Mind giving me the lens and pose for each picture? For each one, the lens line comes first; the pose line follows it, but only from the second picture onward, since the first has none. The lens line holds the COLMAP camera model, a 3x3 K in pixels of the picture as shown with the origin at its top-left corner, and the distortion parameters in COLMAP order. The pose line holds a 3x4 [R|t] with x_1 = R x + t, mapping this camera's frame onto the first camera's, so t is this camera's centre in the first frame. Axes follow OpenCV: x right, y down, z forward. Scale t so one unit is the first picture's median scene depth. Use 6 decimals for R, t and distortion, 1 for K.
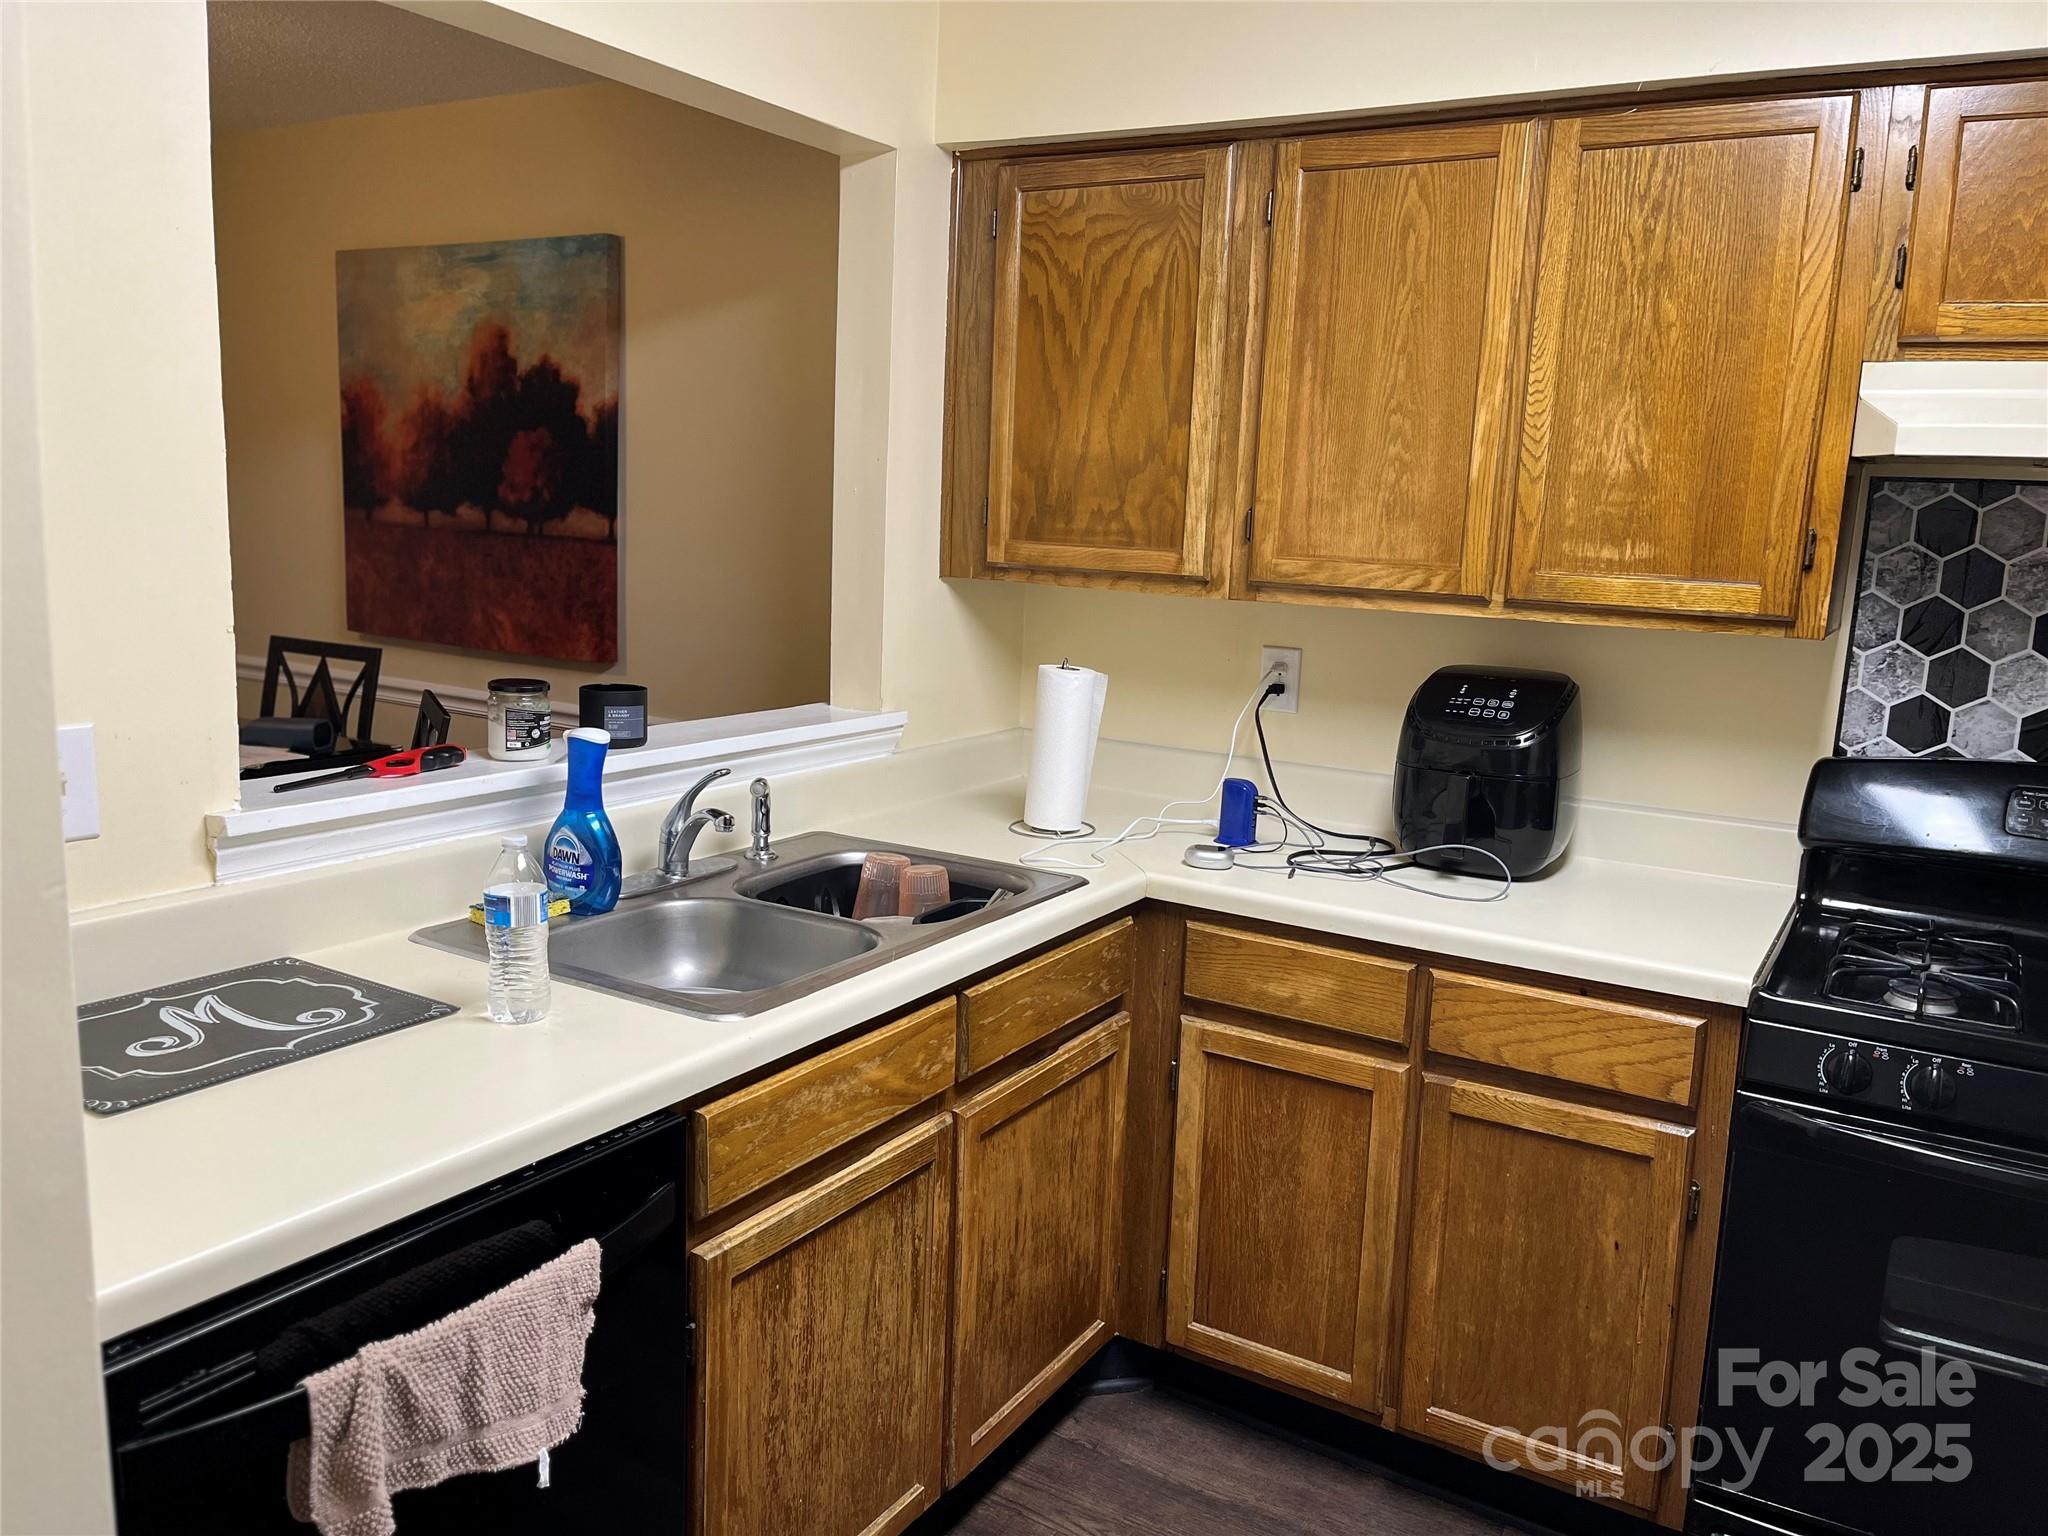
lens RADIAL K [[1546.0, 0, 1023.5], [0, 1546.0, 773.6], [0, 0, 1]] dist [0.052535, -0.069717]
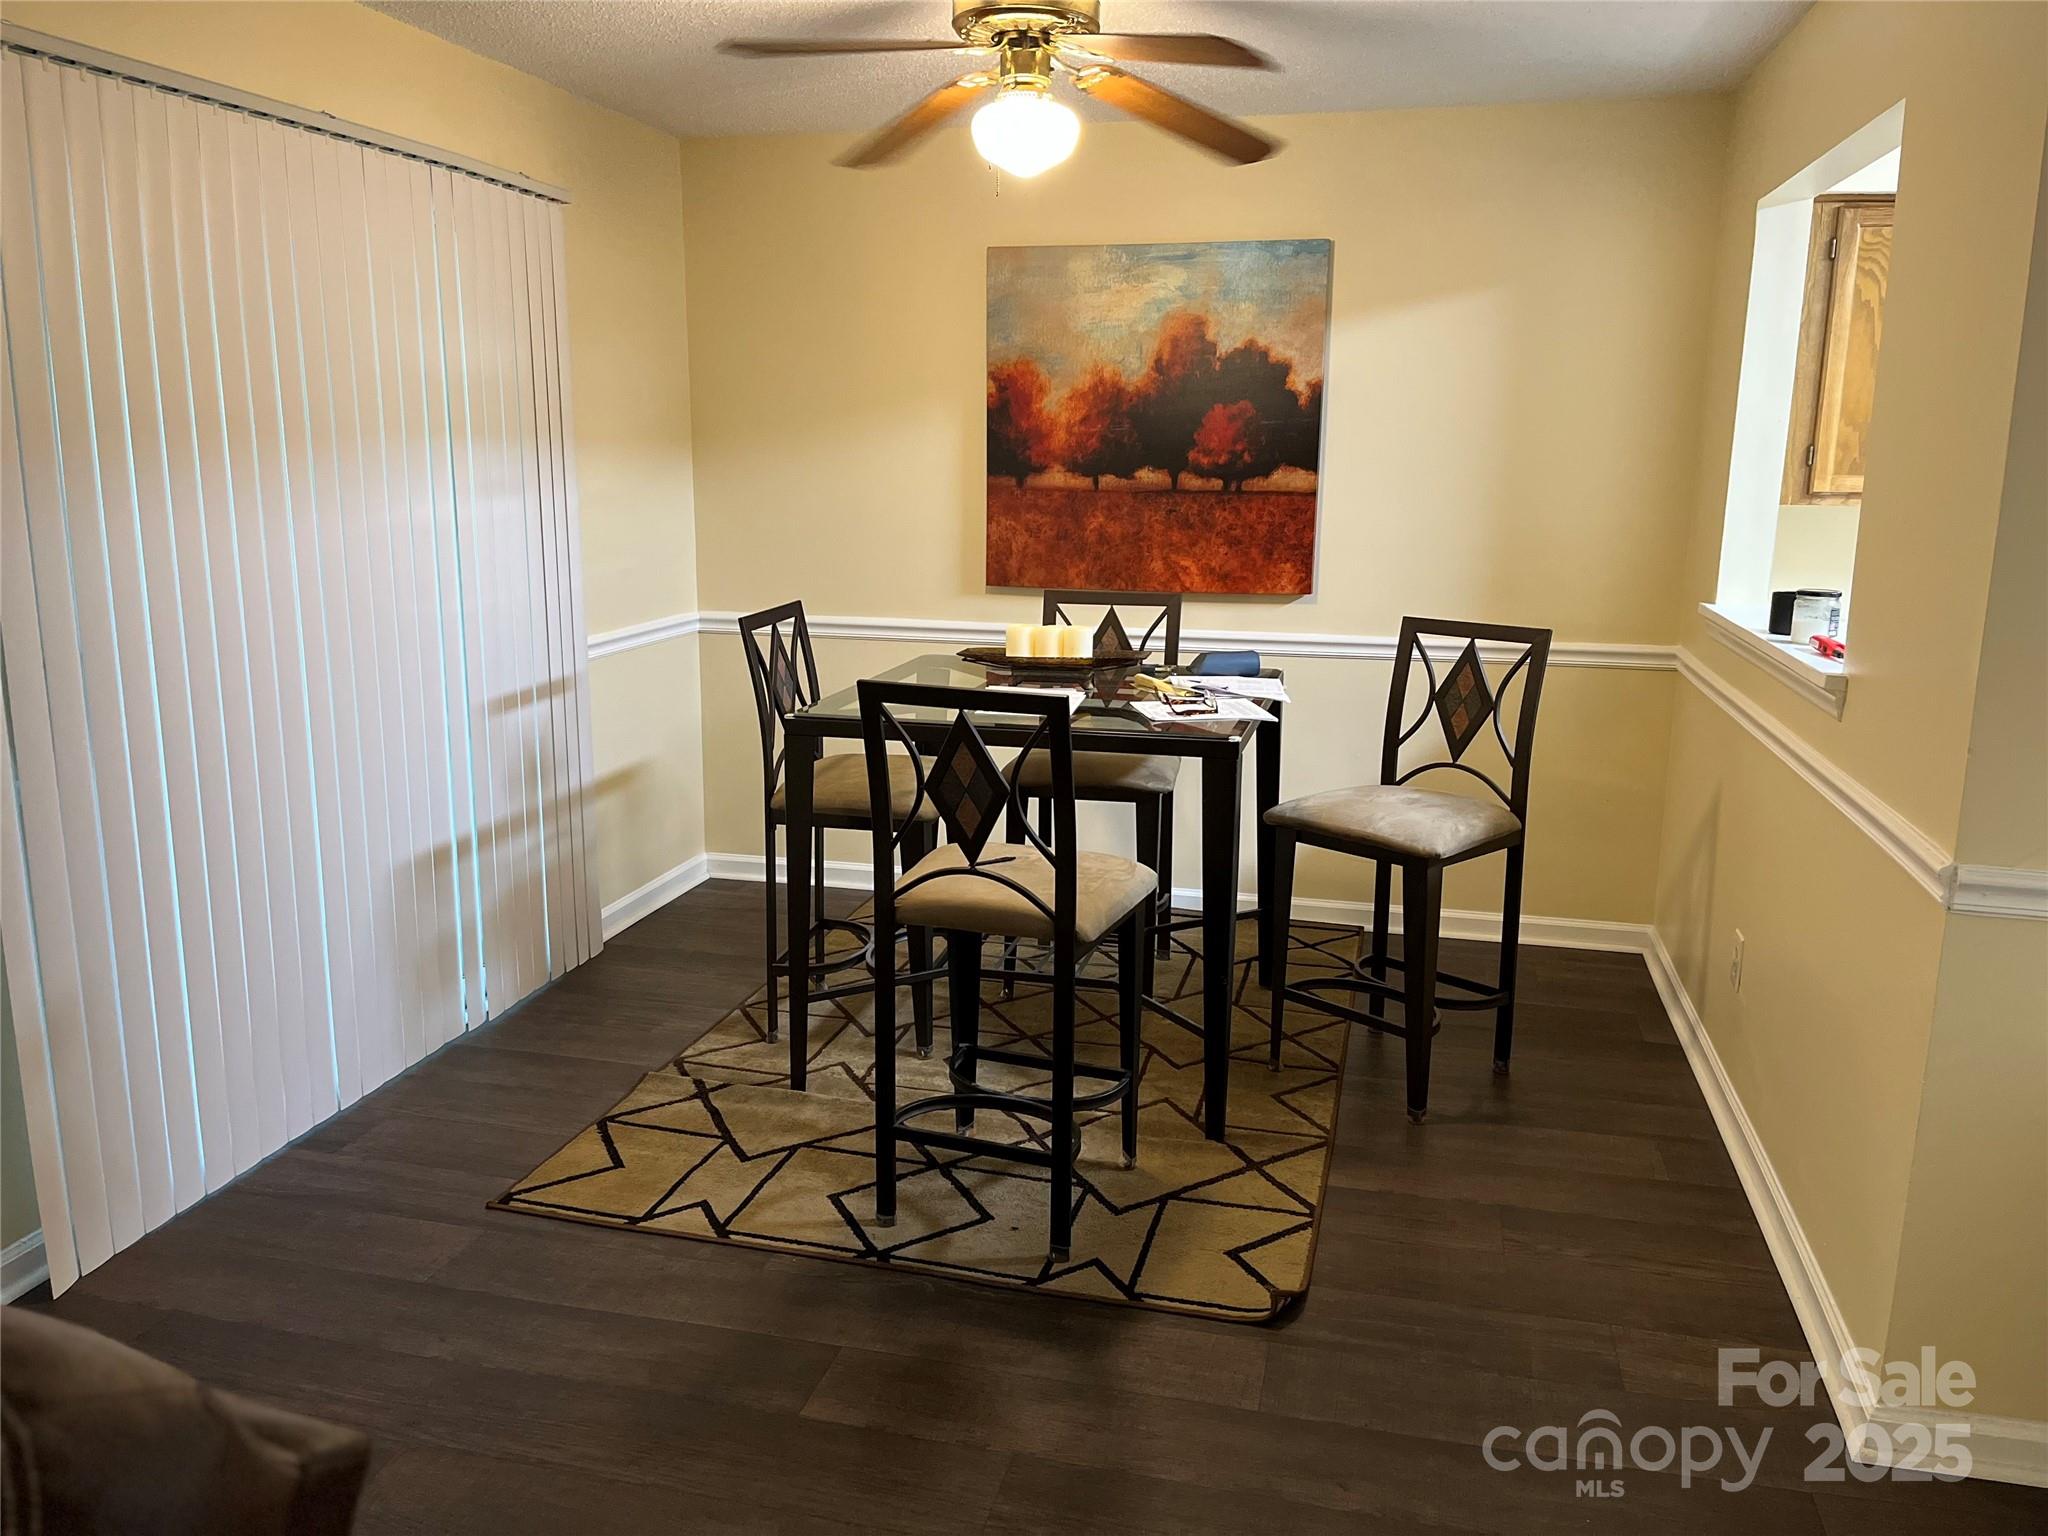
lens RADIAL K [[1578.1, 0, 1024.0], [0, 1578.1, 768.0], [0, 0, 1]] dist [0.070389, -0.109588]
pose [[0.951711, -0.095713, 0.291694, -0.834481], [0.084963, 0.995162, 0.049332, -0.015677], [-0.295004, -0.022167, 0.955239, -0.117155]]
